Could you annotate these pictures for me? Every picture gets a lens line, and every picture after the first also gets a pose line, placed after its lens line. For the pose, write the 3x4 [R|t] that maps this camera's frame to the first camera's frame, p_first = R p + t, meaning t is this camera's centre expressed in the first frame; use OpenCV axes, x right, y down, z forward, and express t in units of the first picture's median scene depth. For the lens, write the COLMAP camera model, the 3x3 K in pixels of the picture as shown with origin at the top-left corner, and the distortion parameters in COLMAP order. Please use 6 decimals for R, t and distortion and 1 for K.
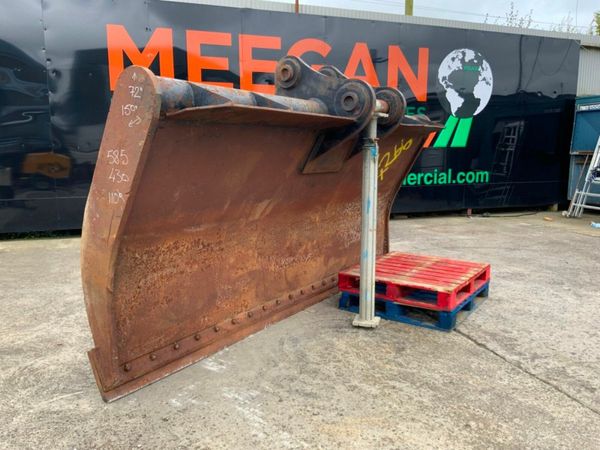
lens RADIAL K [[497.2, 0, 298.6], [0, 497.2, 225.4], [0, 0, 1]] dist [0.066861, -0.128186]
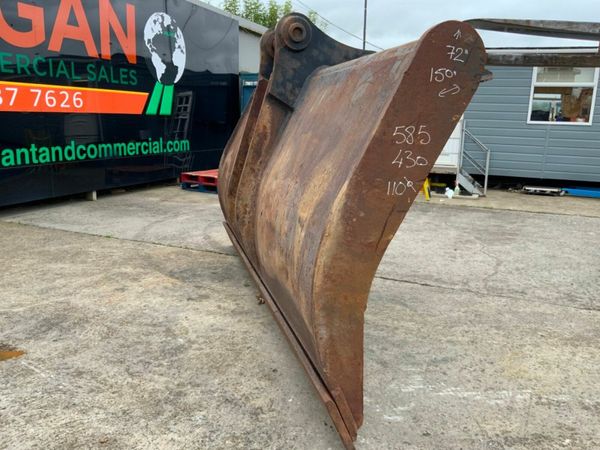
lens RADIAL K [[497.2, 0, 298.6], [0, 497.2, 226.0], [0, 0, 1]] dist [0.066861, -0.128186]
pose [[0.659963, -0.140410, 0.738060, -0.627880], [0.089775, 0.990080, 0.108080, -0.056474], [-0.745915, -0.005070, 0.666022, 0.360735]]
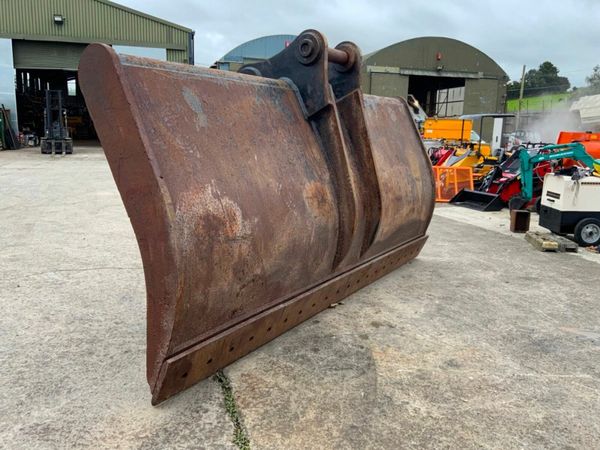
lens RADIAL K [[497.2, 0, 301.9], [0, 497.2, 222.5], [0, 0, 1]] dist [0.066861, -0.128186]
pose [[-0.999525, -0.022126, -0.021451, 0.082797], [-0.027944, 0.944207, 0.328166, -0.284213], [0.012993, 0.328610, -0.944376, 1.879300]]
